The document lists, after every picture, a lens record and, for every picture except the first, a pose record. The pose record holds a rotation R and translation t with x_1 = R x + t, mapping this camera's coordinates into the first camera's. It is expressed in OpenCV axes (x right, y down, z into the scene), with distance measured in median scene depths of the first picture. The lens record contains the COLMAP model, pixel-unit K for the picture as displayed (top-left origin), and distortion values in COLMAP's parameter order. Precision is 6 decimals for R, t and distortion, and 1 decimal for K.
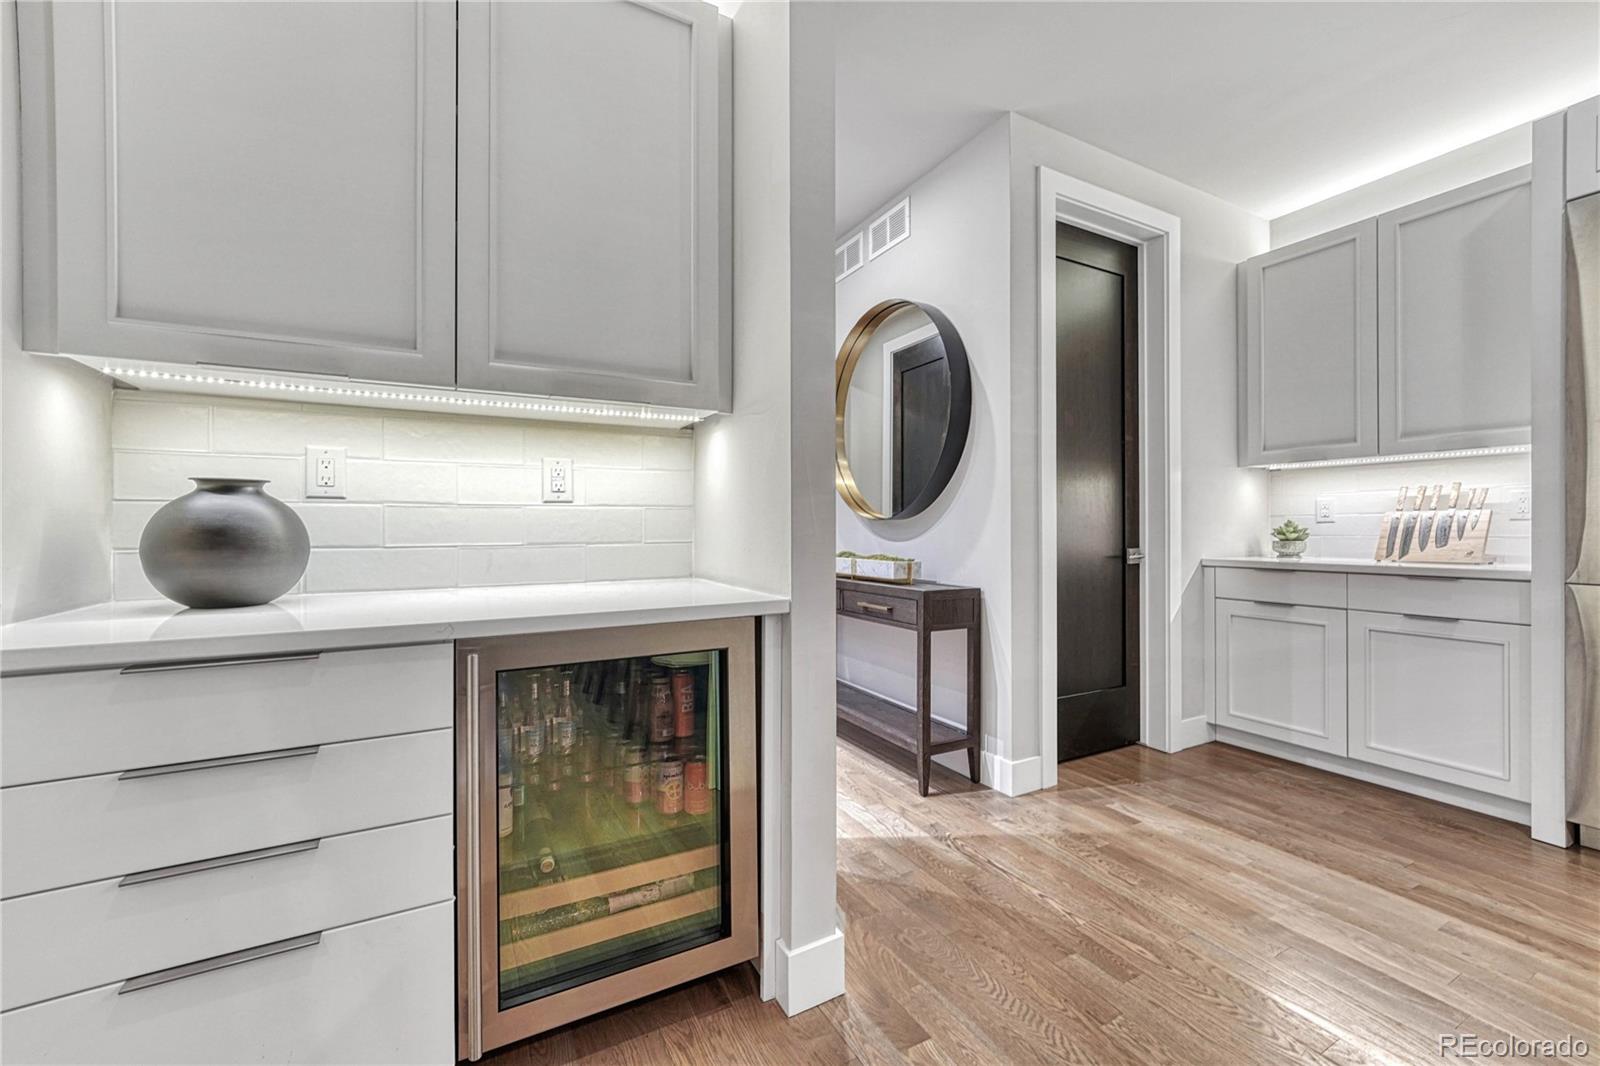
lens RADIAL K [[646.9, 0, 800.0], [0, 646.9, 533.0], [0, 0, 1]] dist [-0.003155, -0.000285]
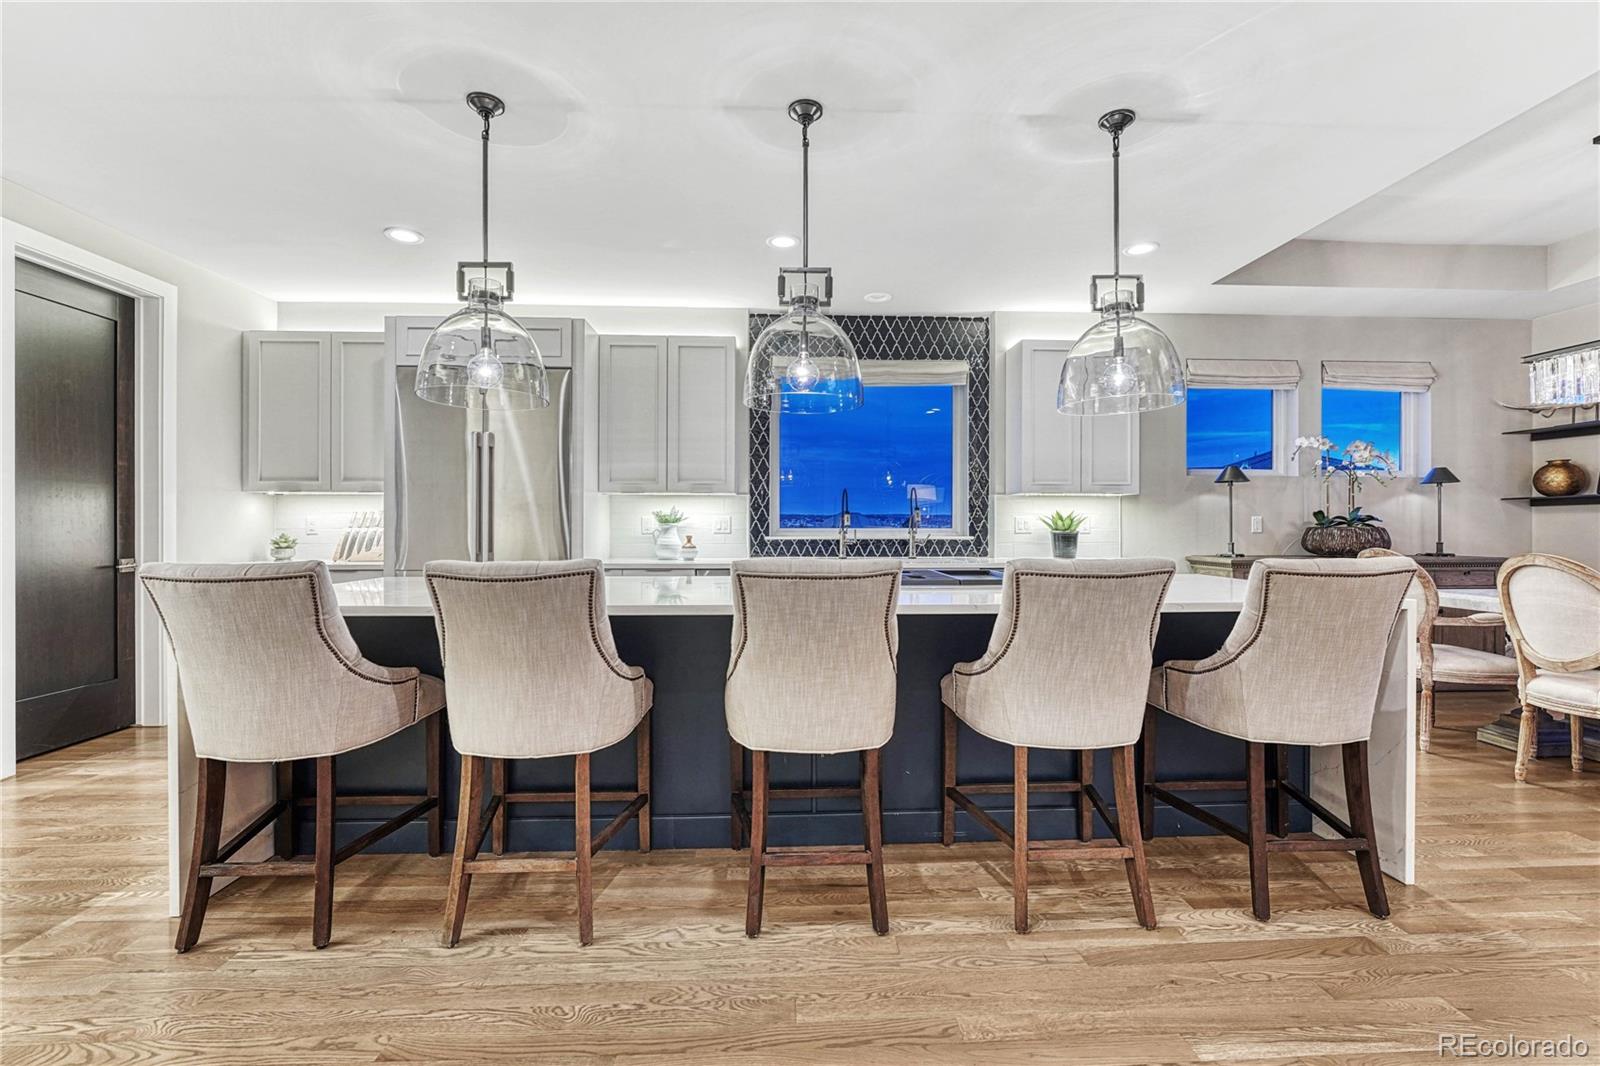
lens RADIAL K [[687.3, 0, 800.9], [0, 687.3, 529.4], [0, 0, 1]] dist [-0.004381, -0.000470]
pose [[0.439503, -0.000220, 0.898241, -0.055837], [0.004812, 0.999986, -0.002109, -0.020549], [-0.898228, 0.005249, 0.439498, -0.631250]]
